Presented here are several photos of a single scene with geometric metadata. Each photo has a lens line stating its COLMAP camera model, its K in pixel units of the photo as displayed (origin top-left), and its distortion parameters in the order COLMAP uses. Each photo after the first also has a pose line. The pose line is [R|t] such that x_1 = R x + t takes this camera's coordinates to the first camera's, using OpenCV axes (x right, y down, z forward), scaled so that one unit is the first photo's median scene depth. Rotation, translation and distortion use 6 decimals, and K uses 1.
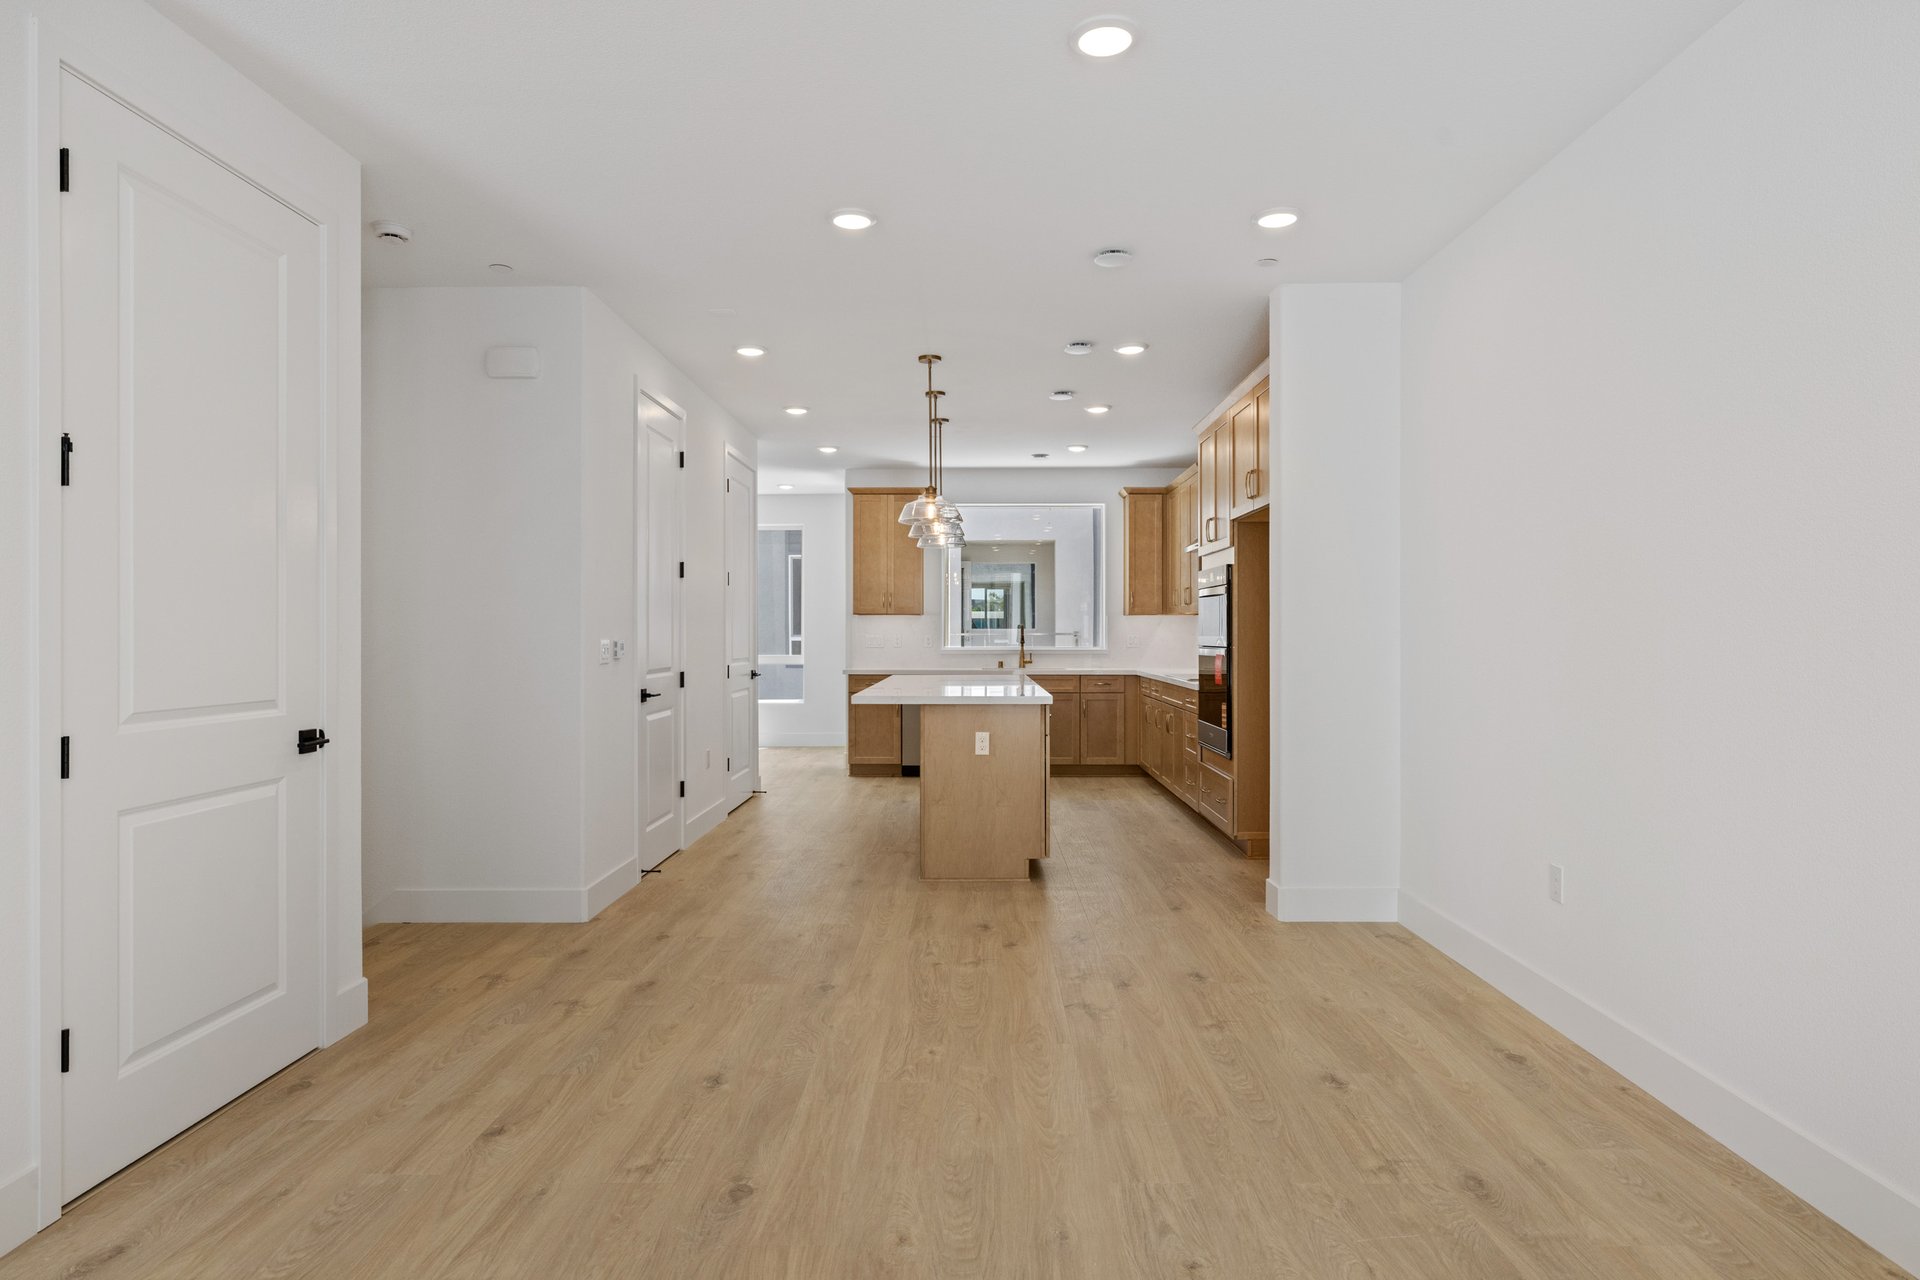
lens RADIAL K [[1079.1, 0, 964.7], [0, 1079.1, 629.9], [0, 0, 1]] dist [0.005499, 0.000081]
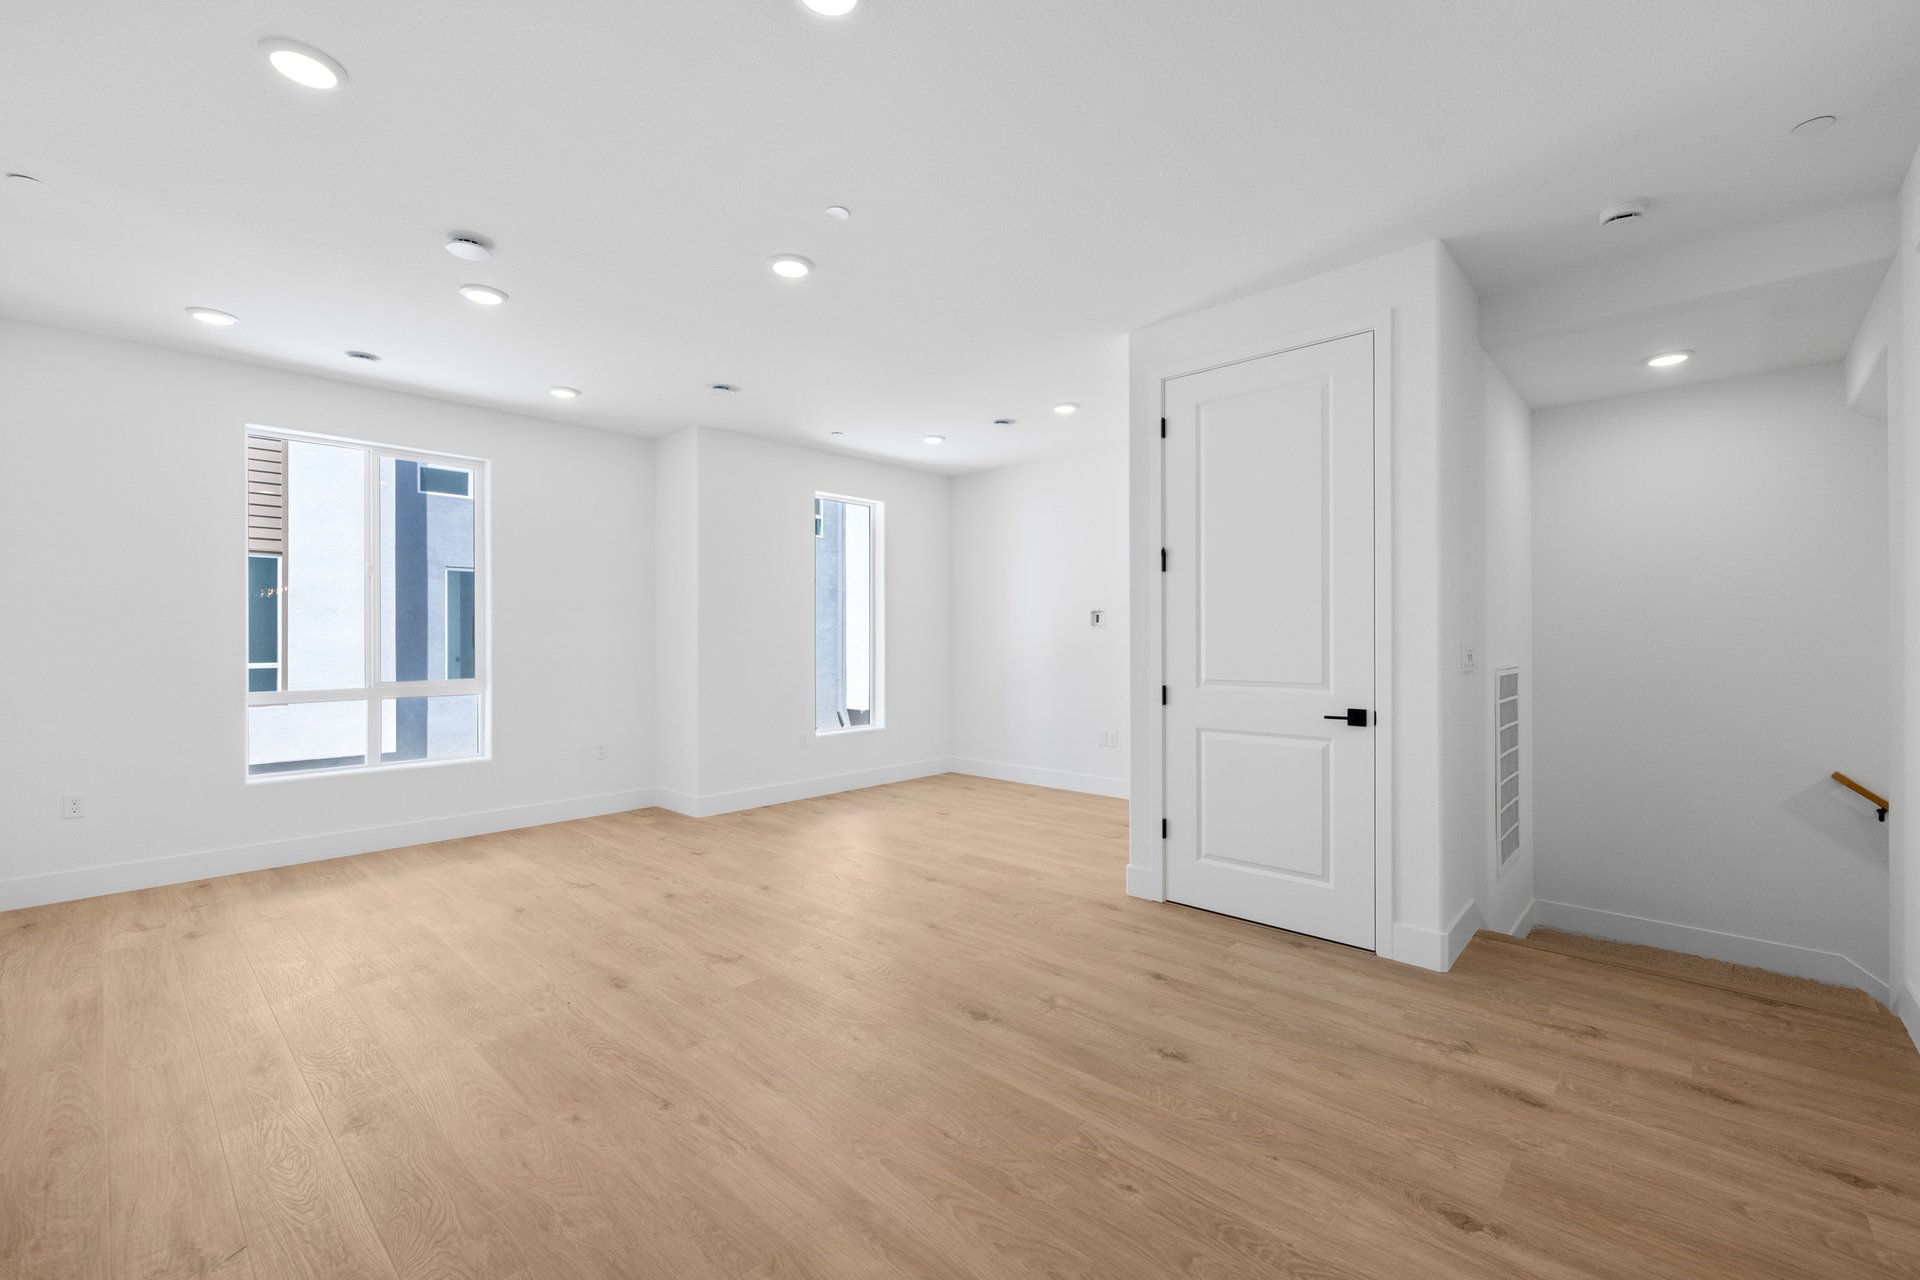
lens RADIAL K [[805.4, 0, 967.3], [0, 805.4, 635.1], [0, 0, 1]] dist [0.001522, 0.000144]
pose [[-0.670145, -0.000068, -0.742230, 0.371630], [0.005408, 0.999973, -0.004975, 0.001072], [0.742211, -0.007348, -0.670126, 1.028738]]
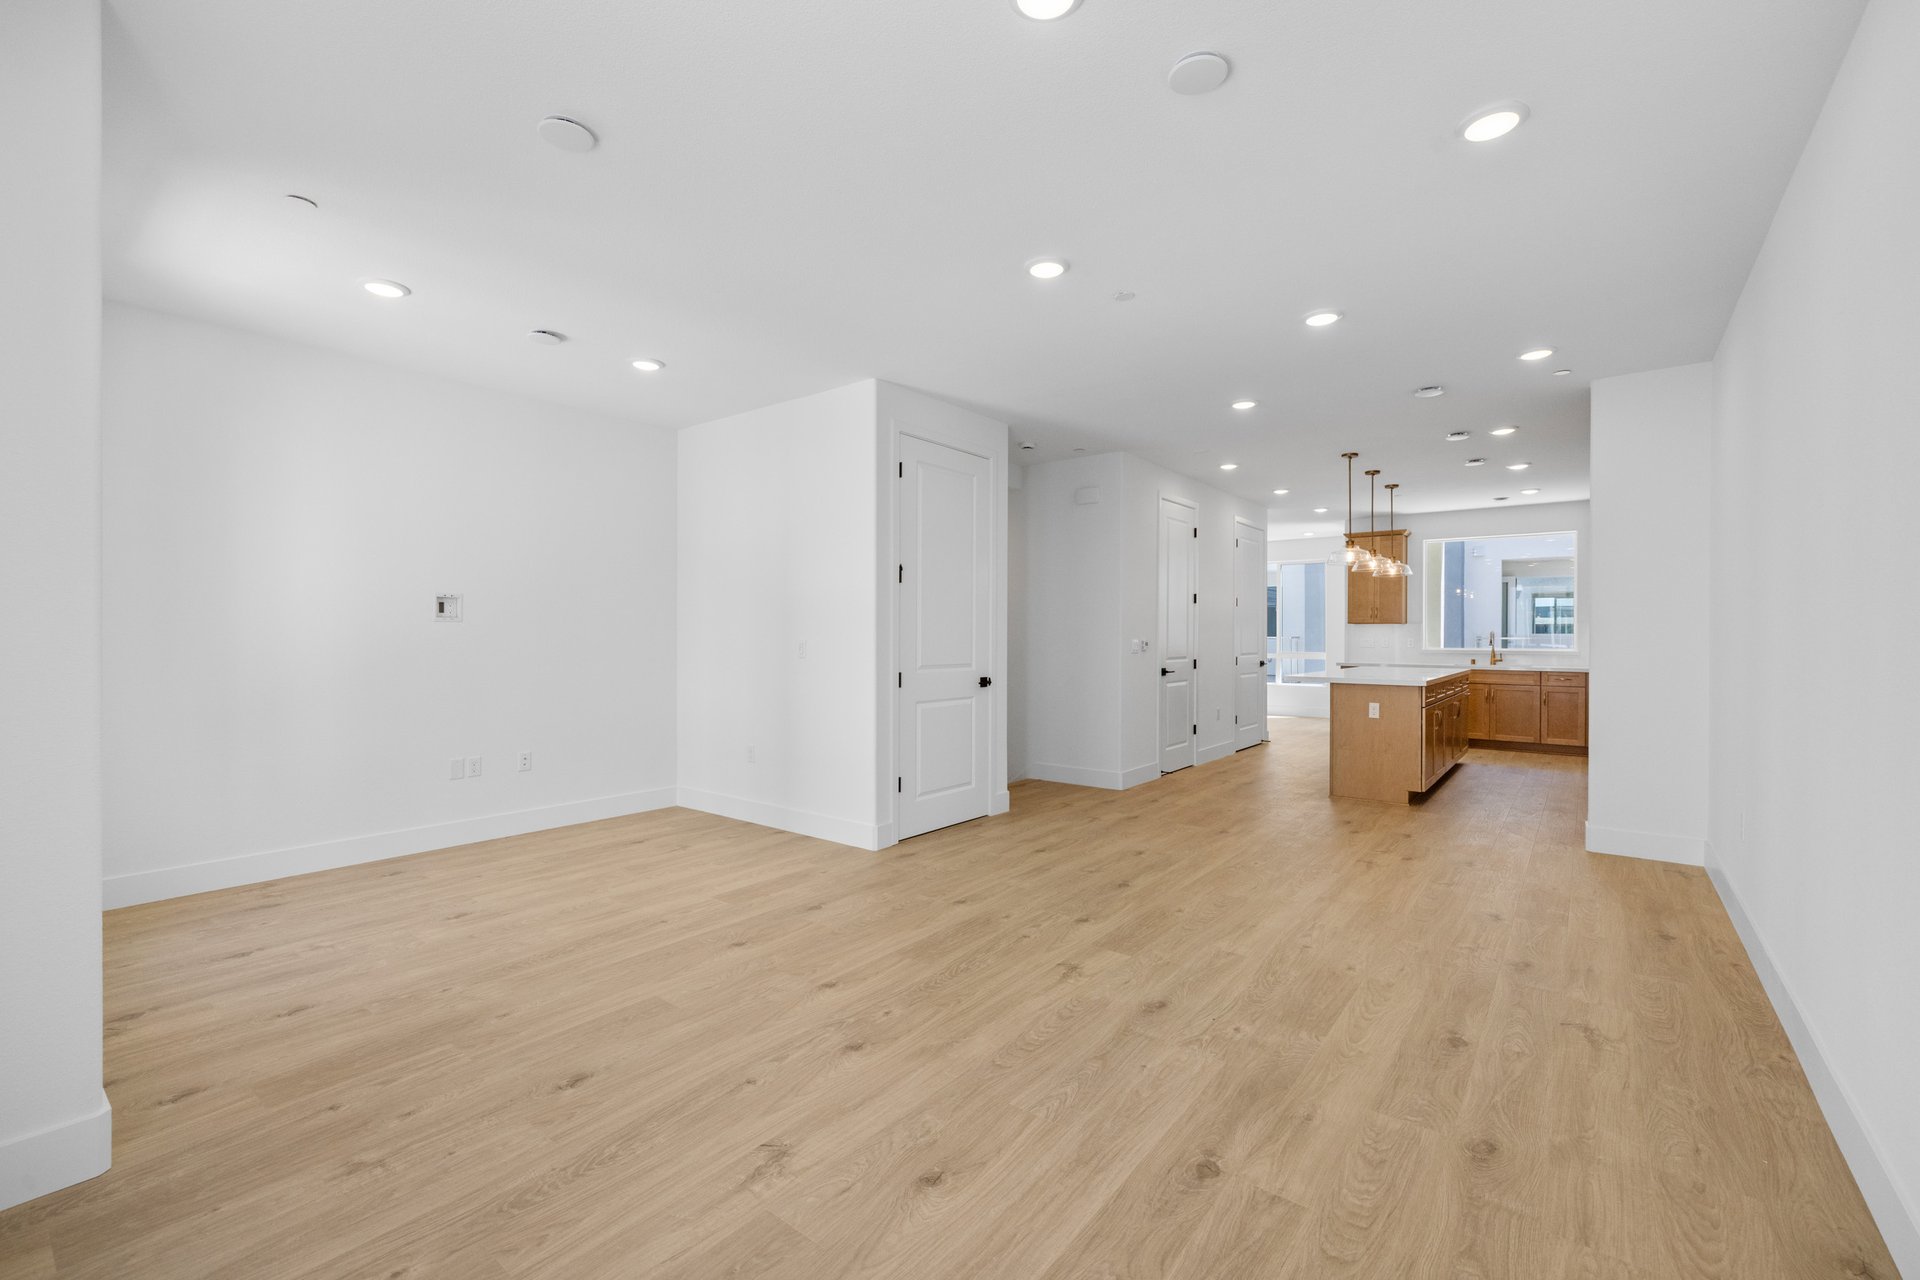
lens RADIAL K [[805.4, 0, 967.3], [0, 805.4, 635.1], [0, 0, 1]] dist [0.001522, 0.000144]
pose [[0.796314, 0.003893, -0.604870, 0.323771], [-0.002612, 0.999992, 0.002997, -0.002812], [0.604877, -0.000806, 0.796318, -0.315744]]
